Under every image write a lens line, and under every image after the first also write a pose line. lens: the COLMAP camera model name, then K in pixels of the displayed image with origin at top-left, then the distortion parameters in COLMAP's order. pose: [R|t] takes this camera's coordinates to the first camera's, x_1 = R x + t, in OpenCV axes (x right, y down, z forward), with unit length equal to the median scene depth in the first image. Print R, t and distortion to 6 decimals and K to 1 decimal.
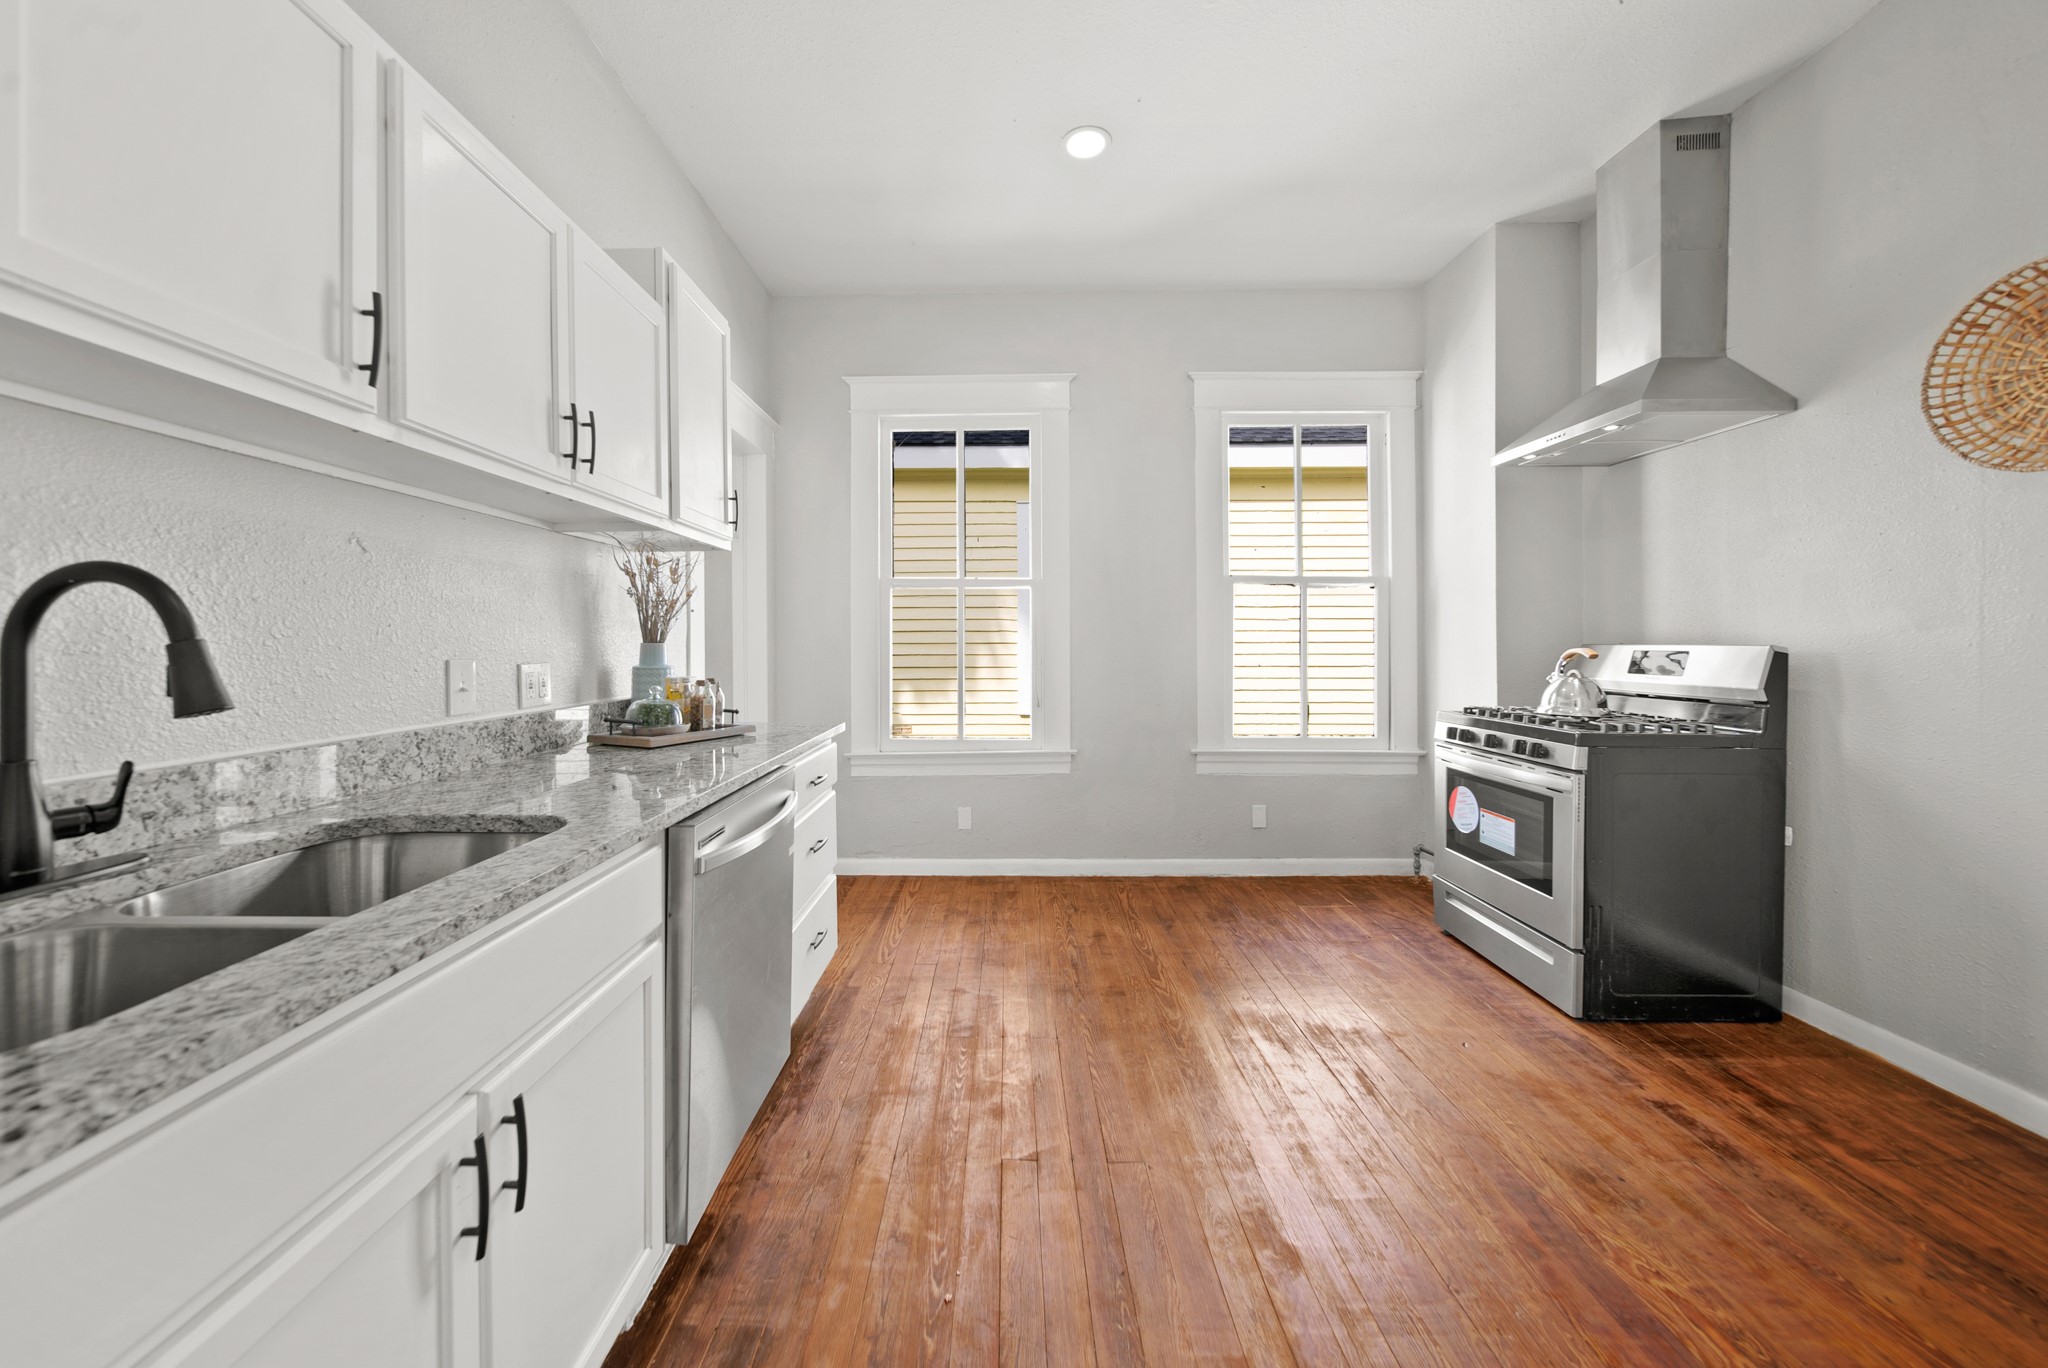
lens RADIAL K [[740.1, 0, 1010.5], [0, 740.1, 640.0], [0, 0, 1]] dist [-0.001558, -0.000402]
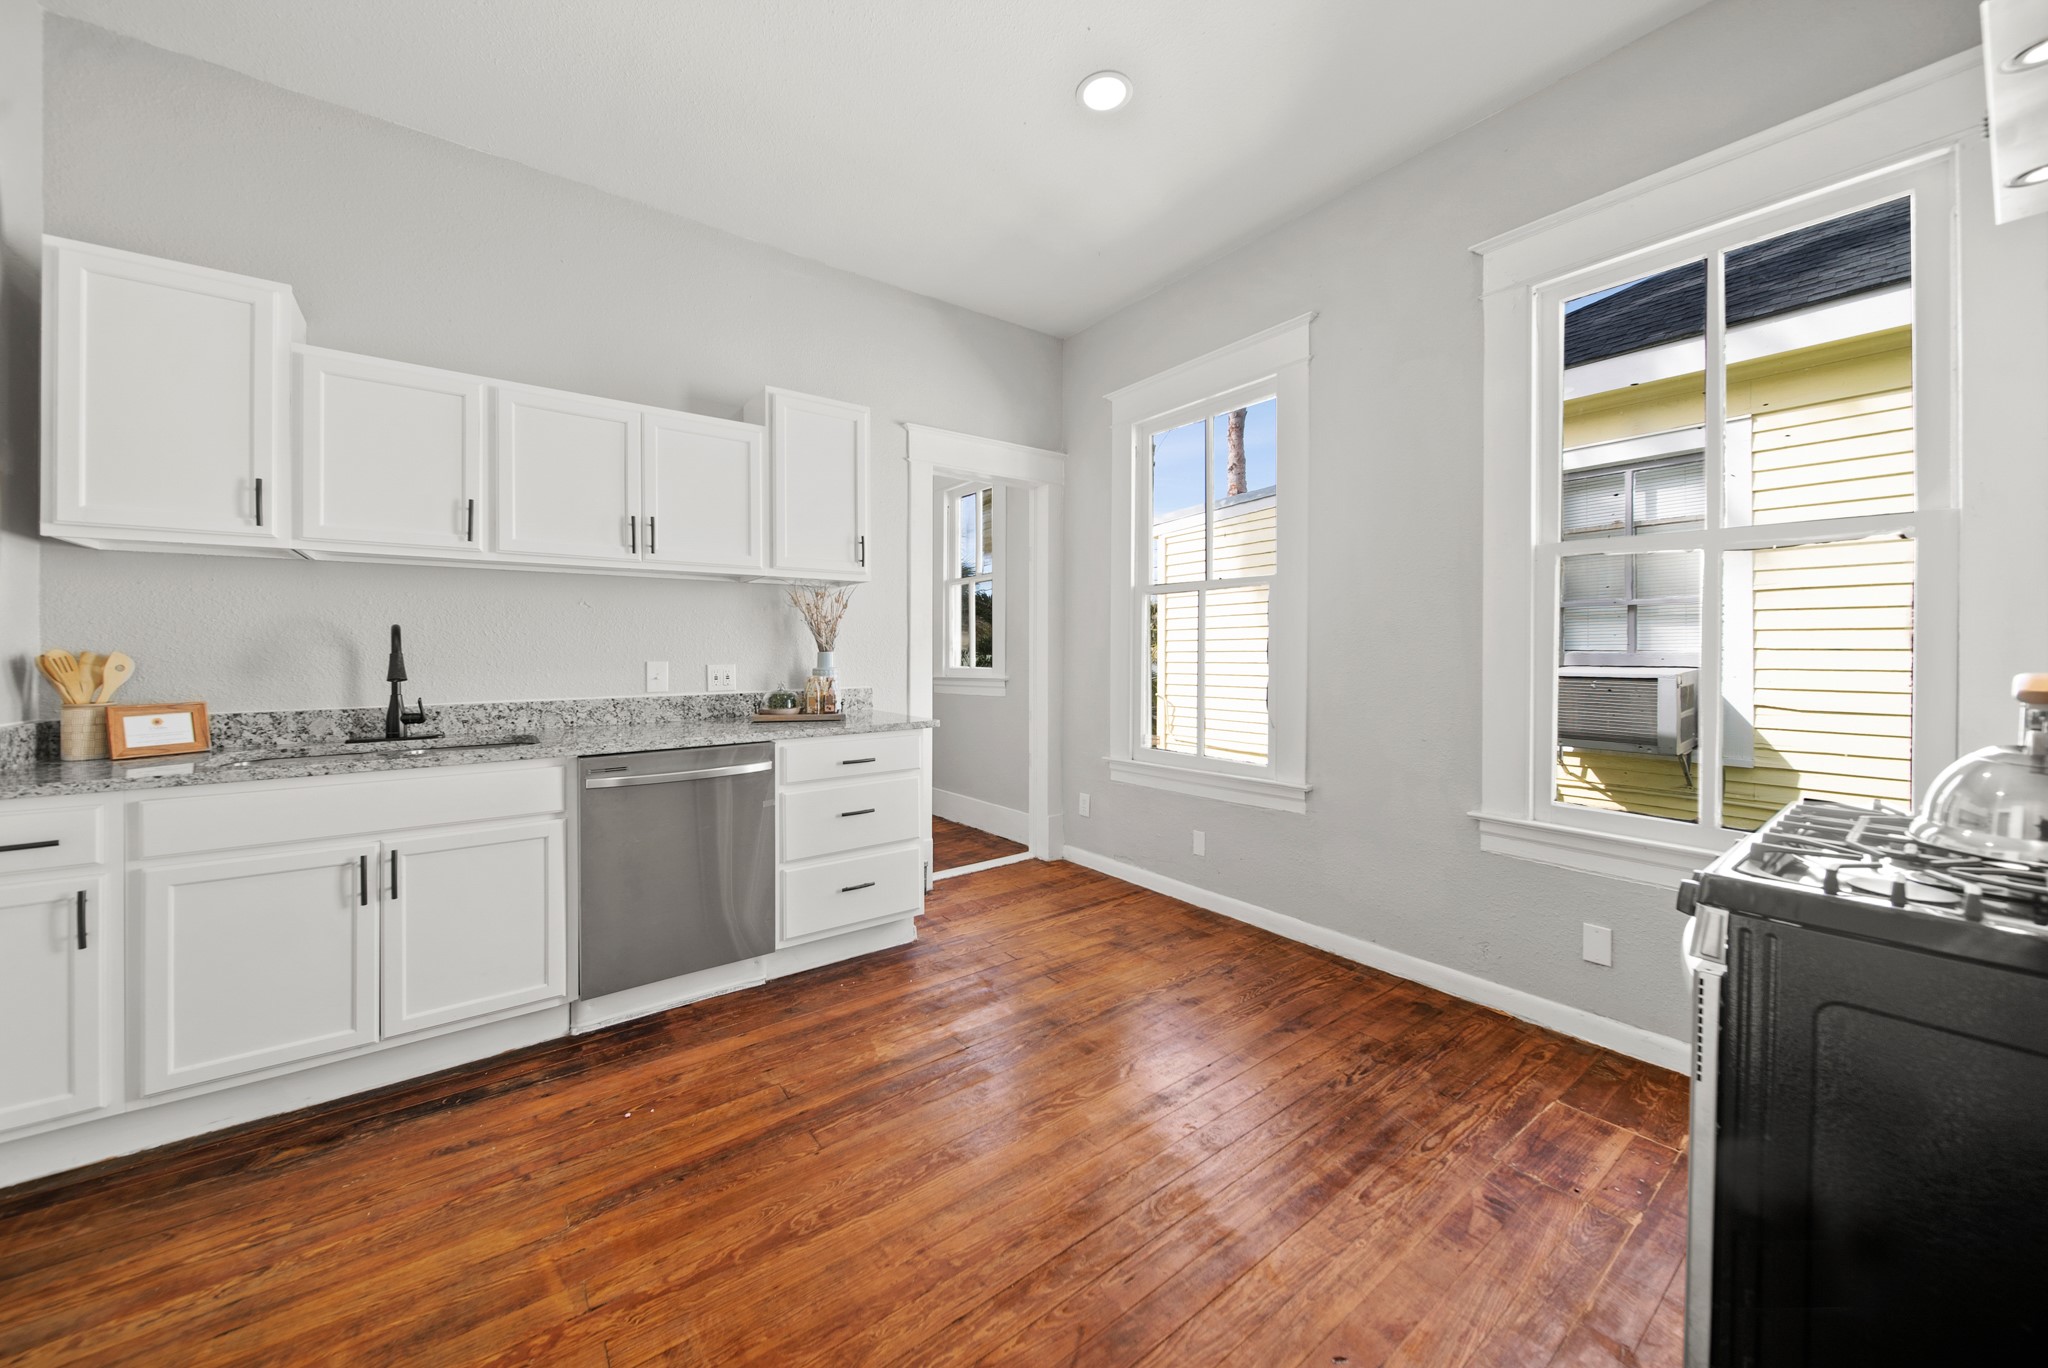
lens RADIAL K [[740.1, 0, 1010.5], [0, 740.1, 640.0], [0, 0, 1]] dist [-0.001558, -0.000402]
pose [[0.592443, -0.007443, -0.805578, 1.237297], [0.005032, 0.999972, -0.005539, -0.012705], [0.805596, -0.000772, 0.592464, 0.619044]]
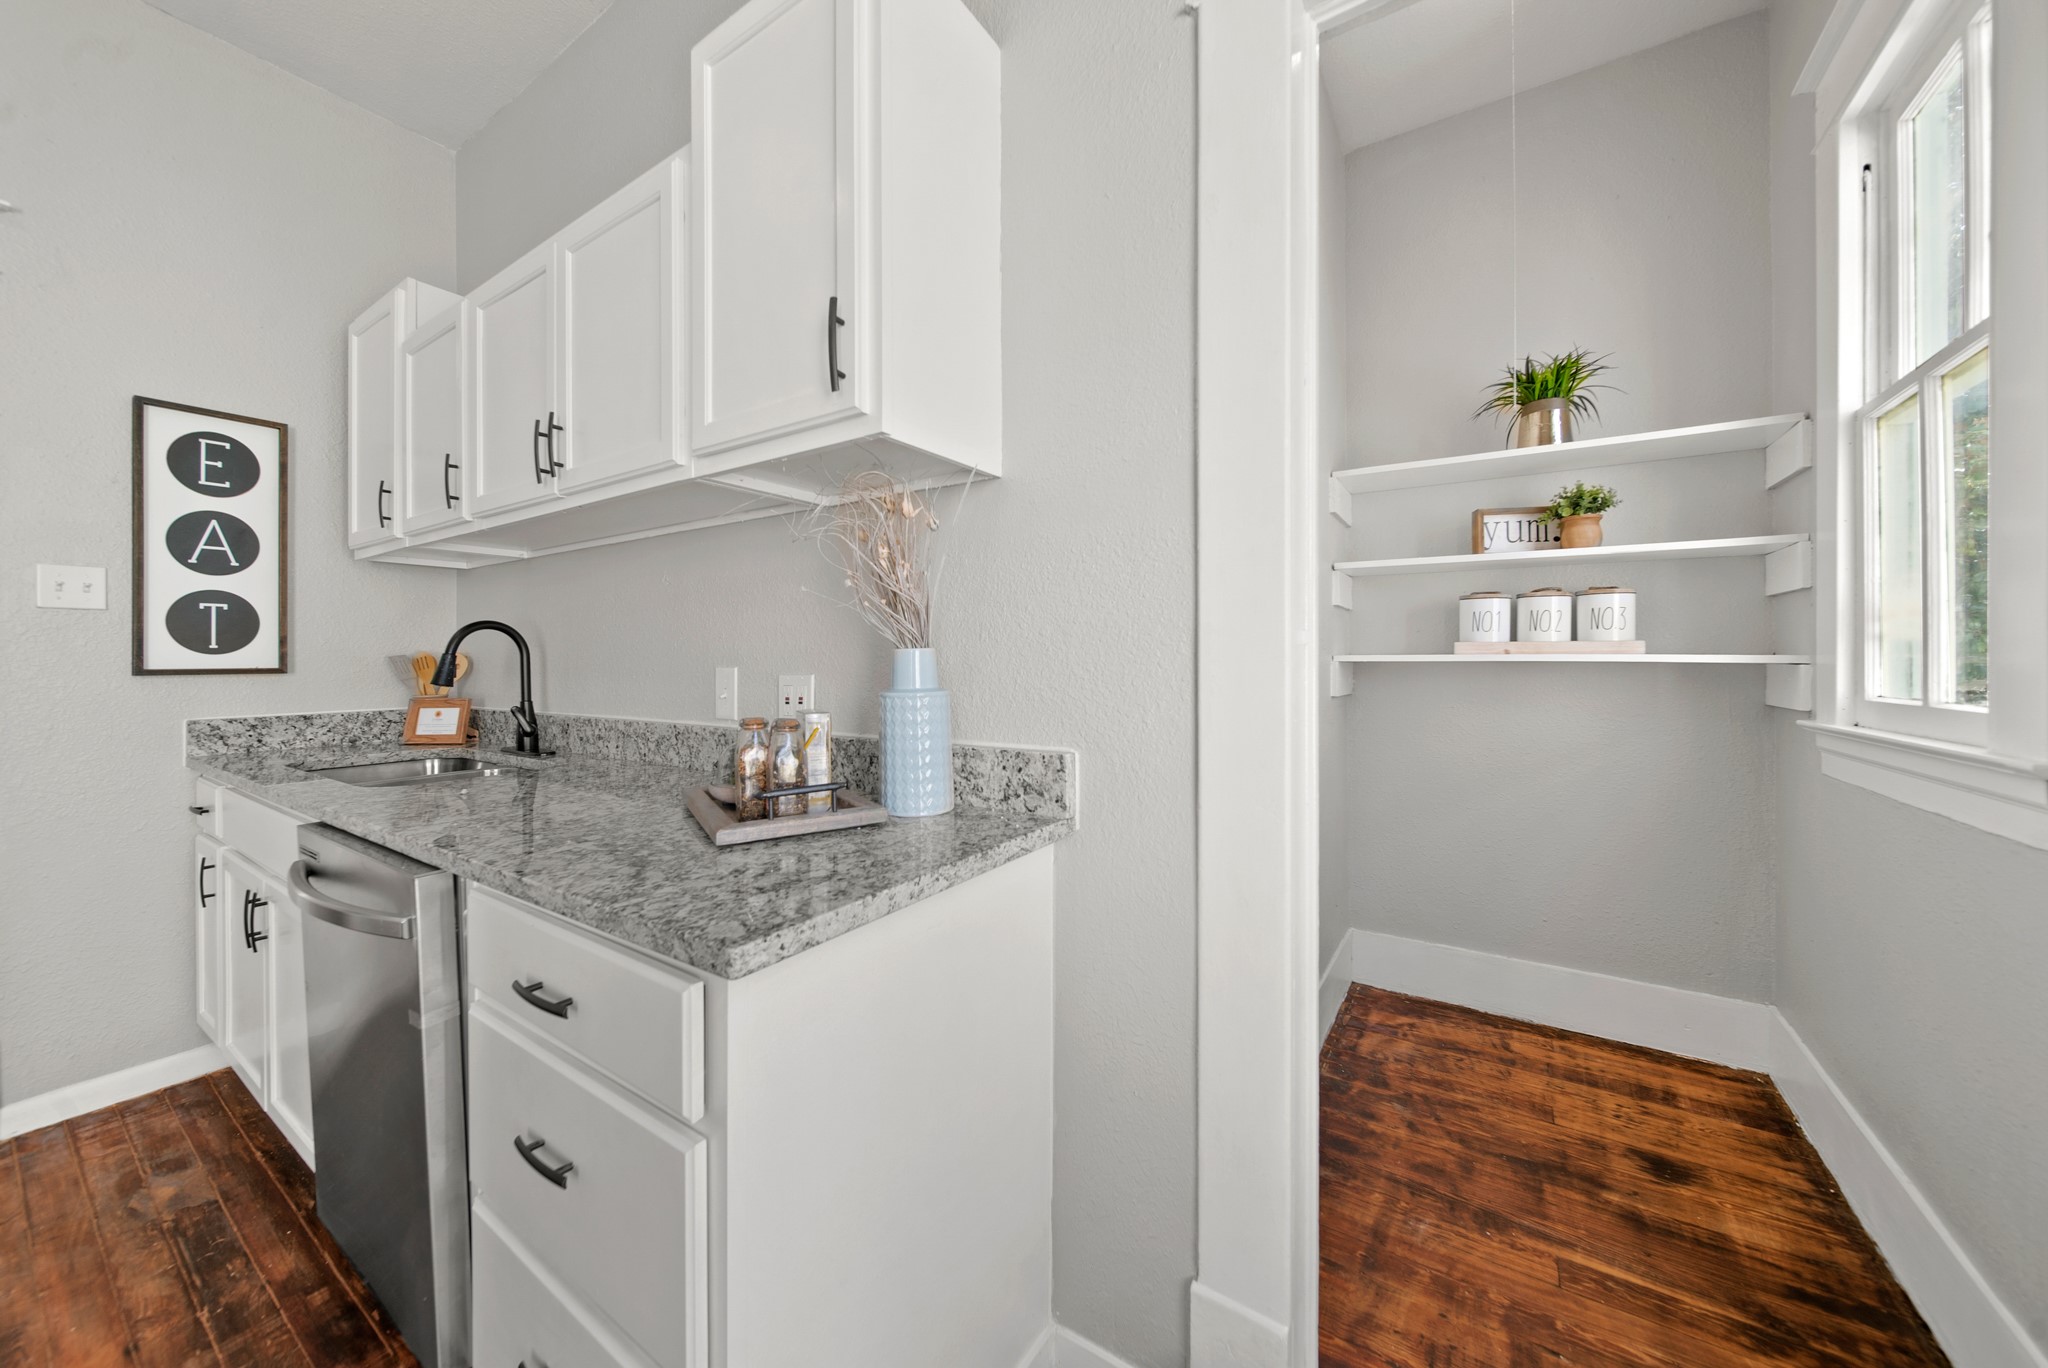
lens RADIAL K [[730.8, 0, 1009.7], [0, 730.8, 657.2], [0, 0, 1]] dist [0.001750, -0.000045]
pose [[-0.562823, 0.010563, -0.826510, -0.101774], [0.014335, 0.999893, 0.003018, 0.013878], [0.826453, -0.010150, -0.562914, 1.924803]]
